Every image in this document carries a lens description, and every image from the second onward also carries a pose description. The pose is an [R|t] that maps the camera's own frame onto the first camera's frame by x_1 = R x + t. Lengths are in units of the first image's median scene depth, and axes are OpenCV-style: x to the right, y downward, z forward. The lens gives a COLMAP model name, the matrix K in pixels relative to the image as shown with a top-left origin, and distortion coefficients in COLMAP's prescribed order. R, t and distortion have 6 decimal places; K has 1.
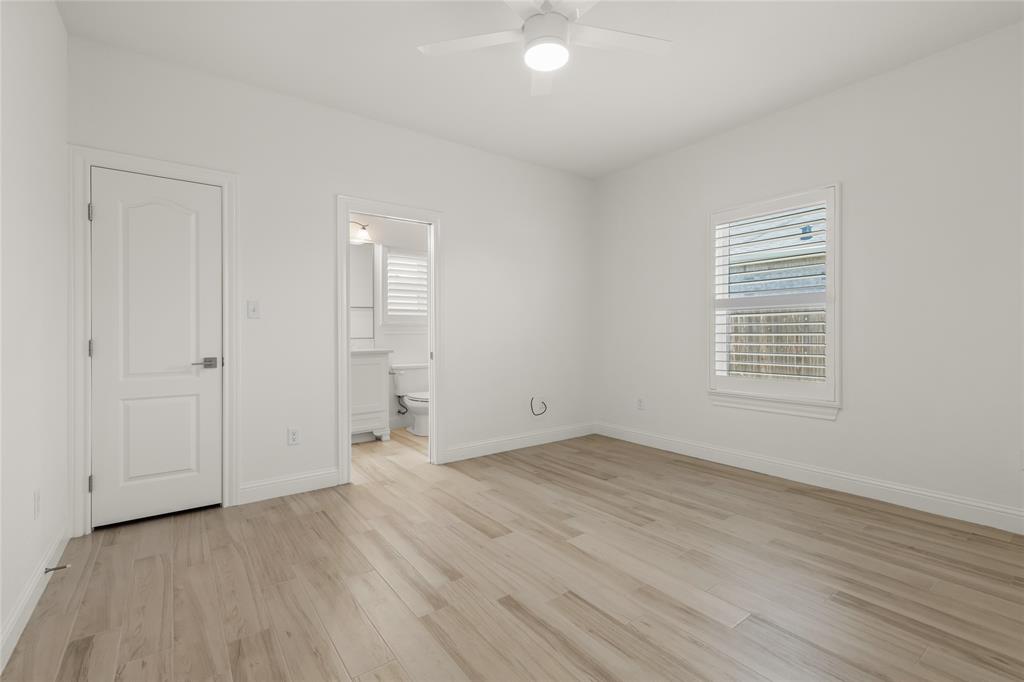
lens RADIAL K [[459.6, 0, 503.5], [0, 459.6, 337.3], [0, 0, 1]] dist [0.013863, -0.000205]
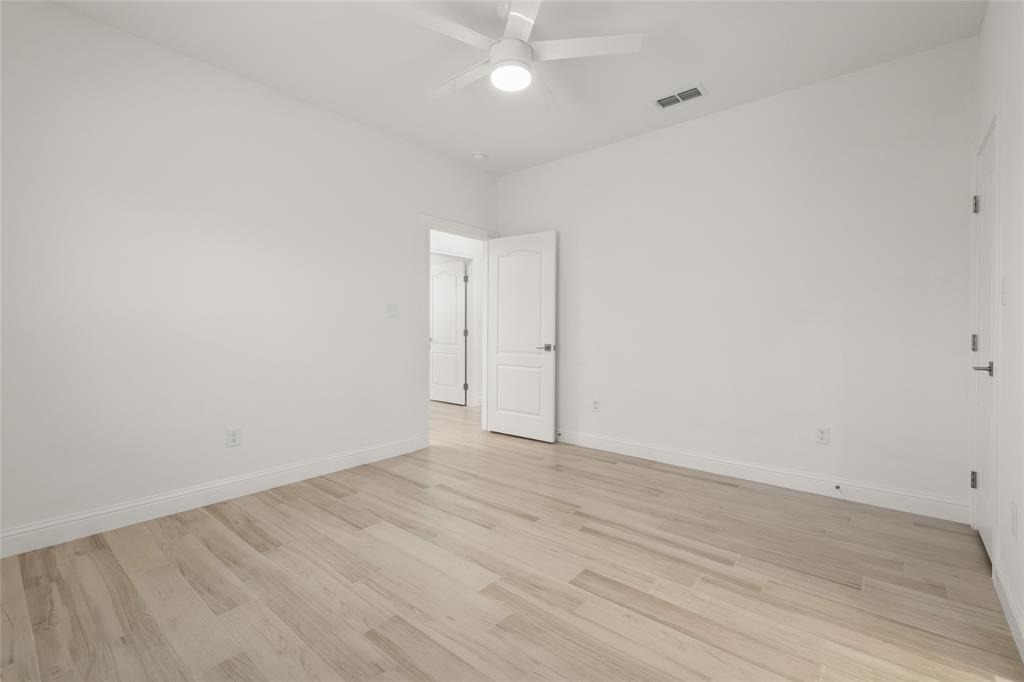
lens RADIAL K [[459.6, 0, 515.0], [0, 459.6, 335.6], [0, 0, 1]] dist [0.013863, -0.000205]
pose [[-0.969363, 0.008001, -0.245503, 0.286077], [0.000767, 0.999563, 0.029547, -0.019529], [0.245632, 0.028453, -0.968946, 1.650597]]
